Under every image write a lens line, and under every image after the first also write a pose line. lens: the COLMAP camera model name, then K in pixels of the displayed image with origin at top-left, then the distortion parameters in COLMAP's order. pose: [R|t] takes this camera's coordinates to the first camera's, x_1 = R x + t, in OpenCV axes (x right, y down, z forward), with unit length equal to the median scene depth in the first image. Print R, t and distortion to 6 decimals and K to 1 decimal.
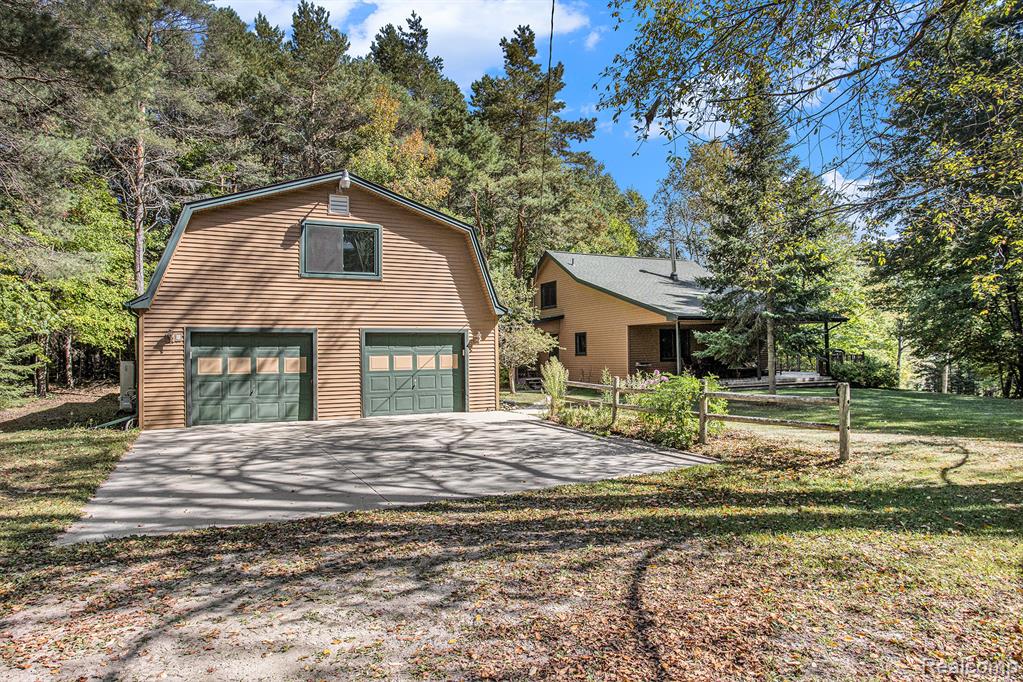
lens RADIAL K [[630.1, 0, 511.5], [0, 630.1, 341.0], [0, 0, 1]] dist [-0.002778, -0.000412]
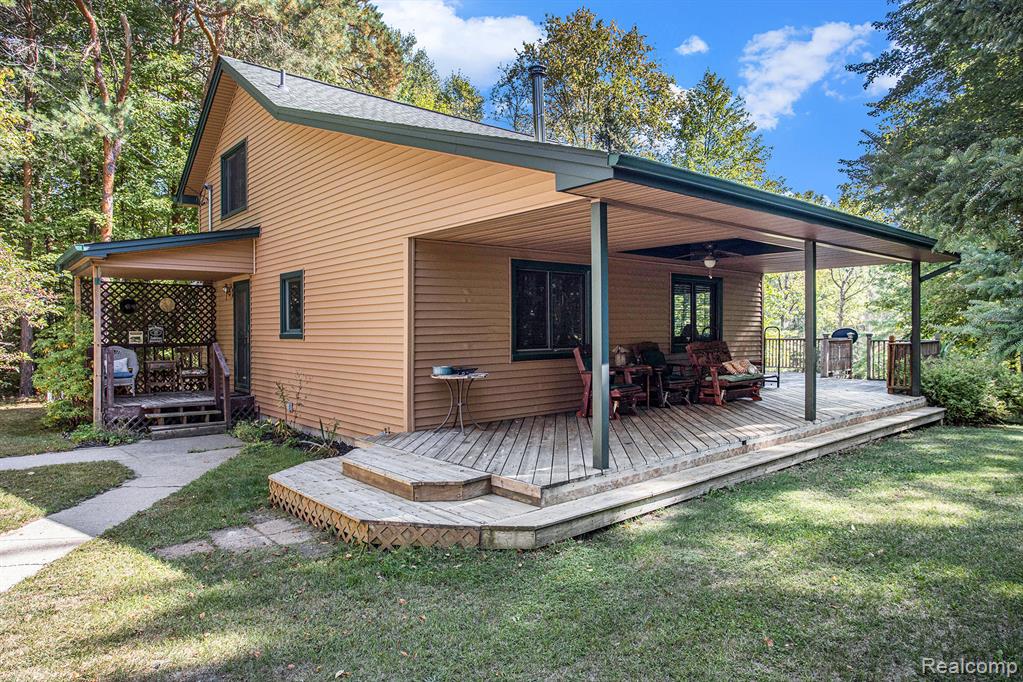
lens RADIAL K [[630.1, 0, 511.5], [0, 630.1, 341.0], [0, 0, 1]] dist [-0.002778, -0.000412]
pose [[0.966583, 0.001334, 0.256349, 0.138451], [-0.009314, 0.999509, 0.029919, 0.013032], [-0.256183, -0.031307, 0.966121, 0.630225]]
